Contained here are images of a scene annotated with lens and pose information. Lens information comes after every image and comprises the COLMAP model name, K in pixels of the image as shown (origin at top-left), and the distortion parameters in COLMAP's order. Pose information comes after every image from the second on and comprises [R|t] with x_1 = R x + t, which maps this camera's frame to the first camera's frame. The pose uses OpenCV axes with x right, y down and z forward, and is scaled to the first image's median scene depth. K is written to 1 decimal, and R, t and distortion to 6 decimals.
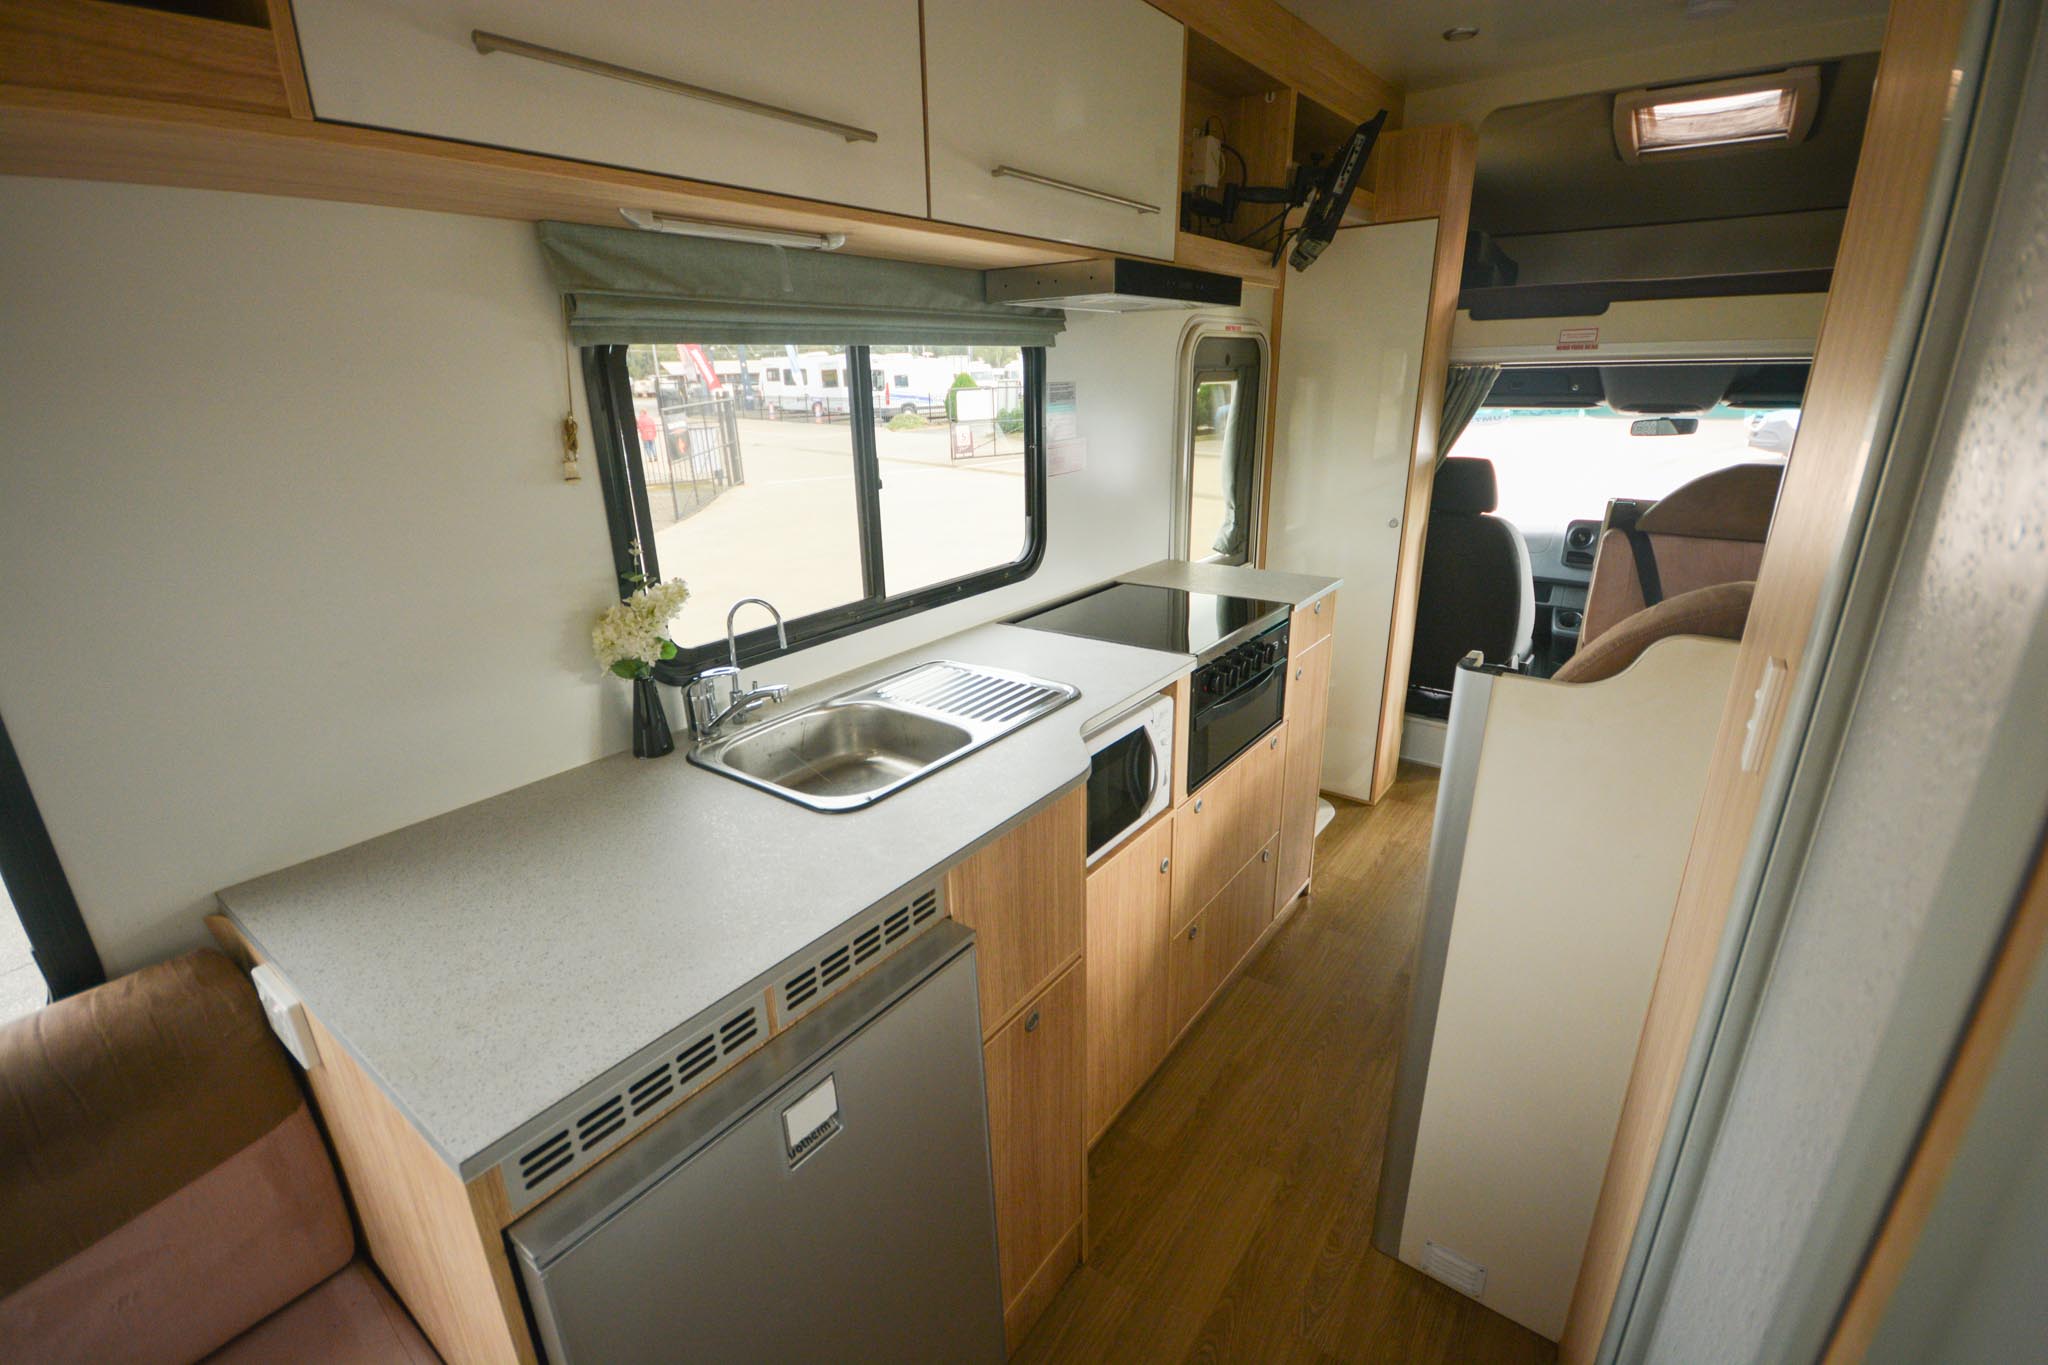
lens RADIAL K [[895.3, 0, 1018.9], [0, 895.3, 682.9], [0, 0, 1]] dist [0.023642, -0.018704]
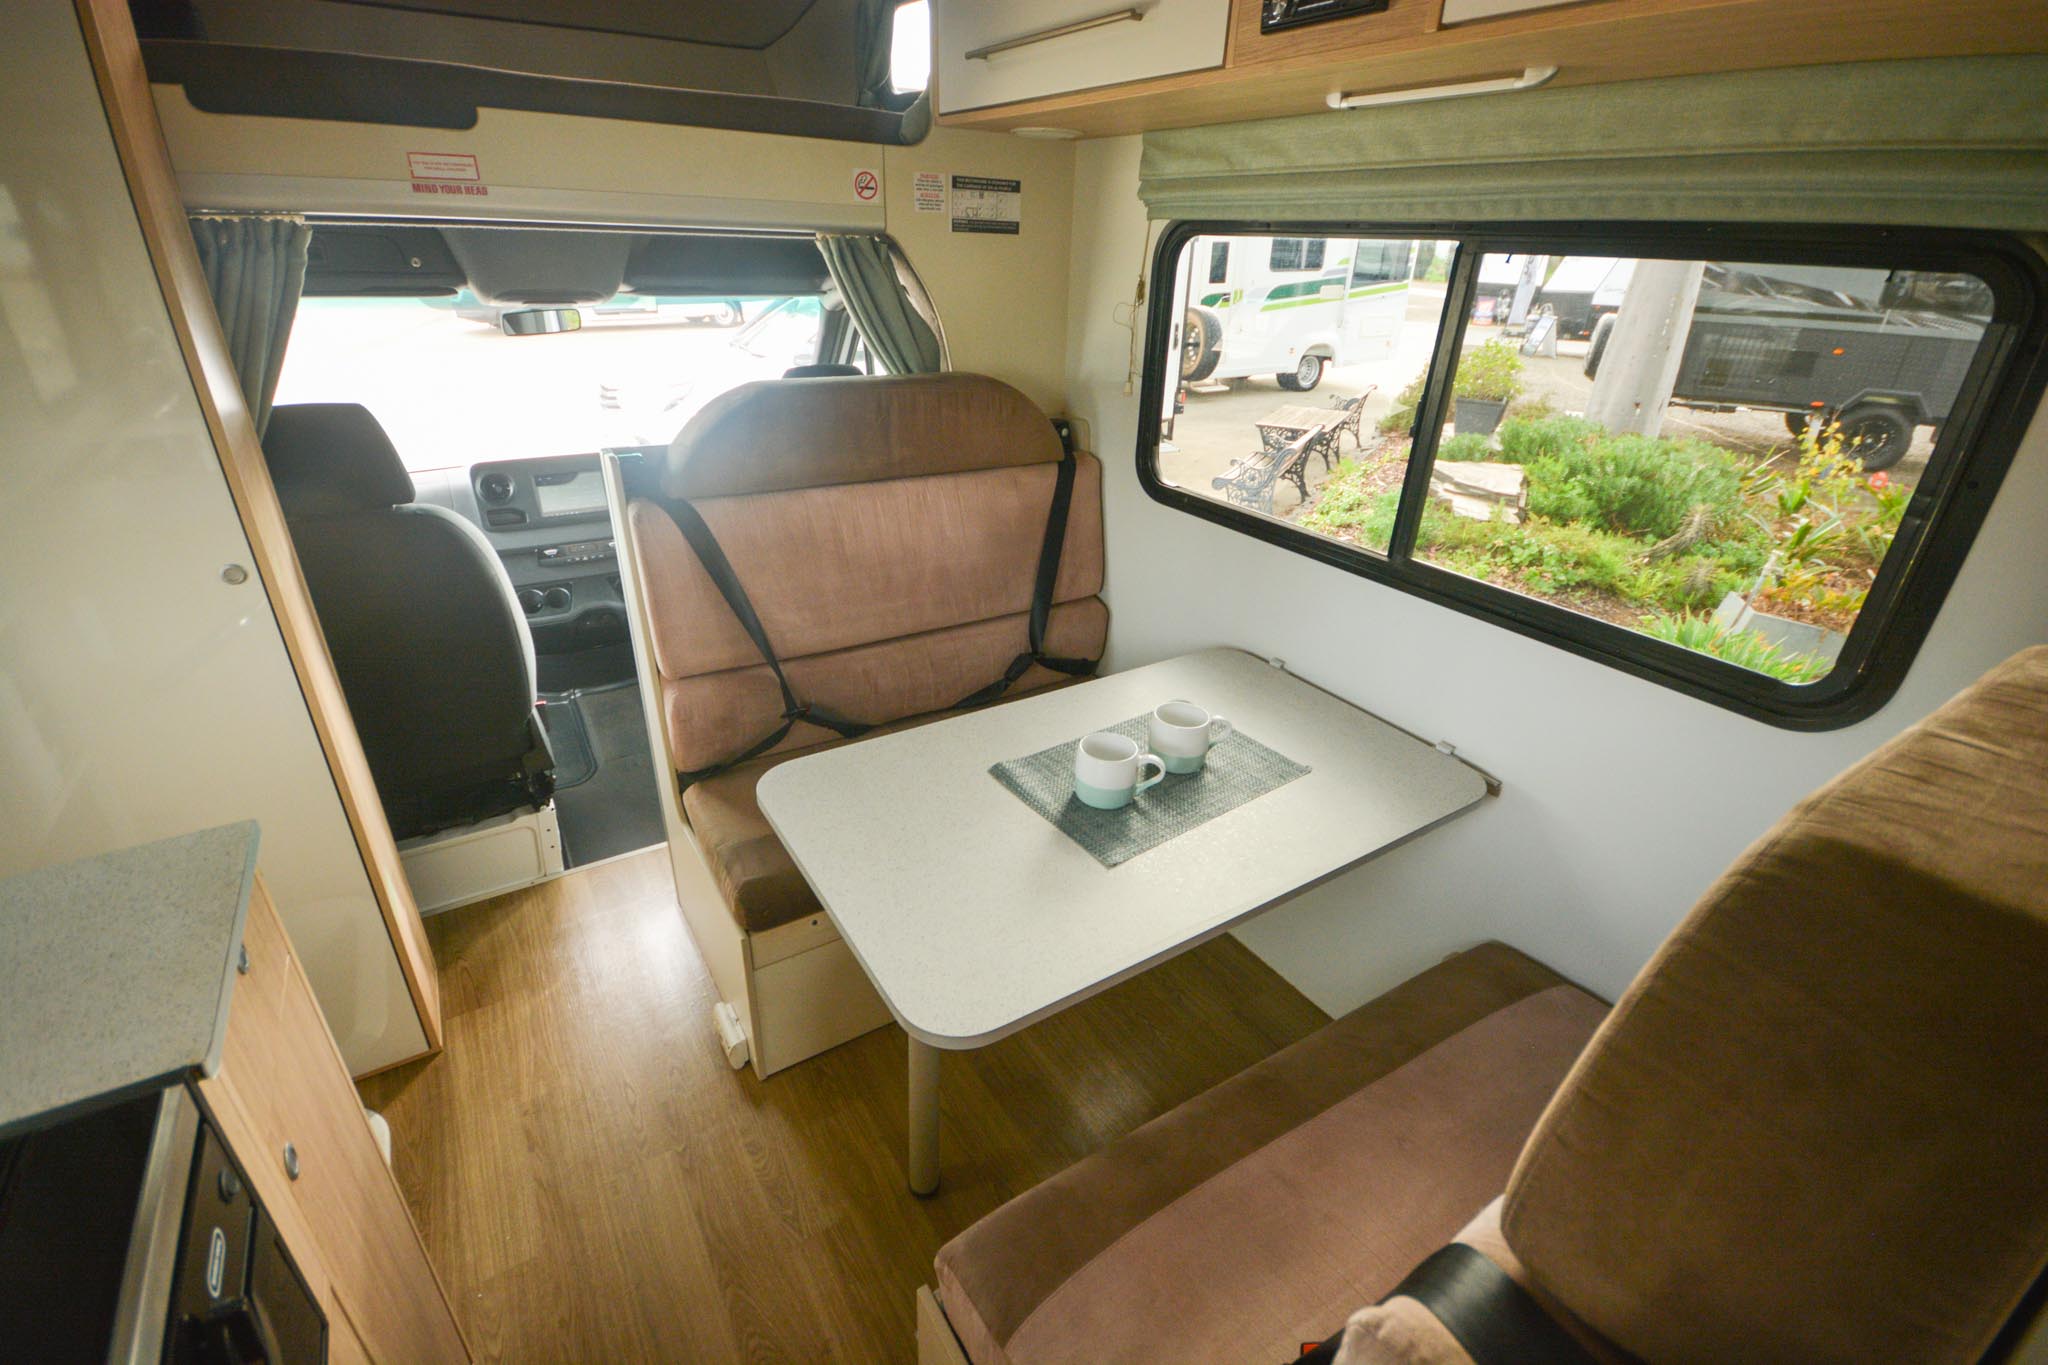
lens RADIAL K [[888.6, 0, 1019.8], [0, 888.6, 675.9], [0, 0, 1]] dist [0.029999, -0.024094]
pose [[0.346210, -0.381551, 0.857063, 0.161782], [0.271423, 0.915228, 0.297804, -0.172827], [-0.898036, 0.129524, 0.420423, 0.506704]]
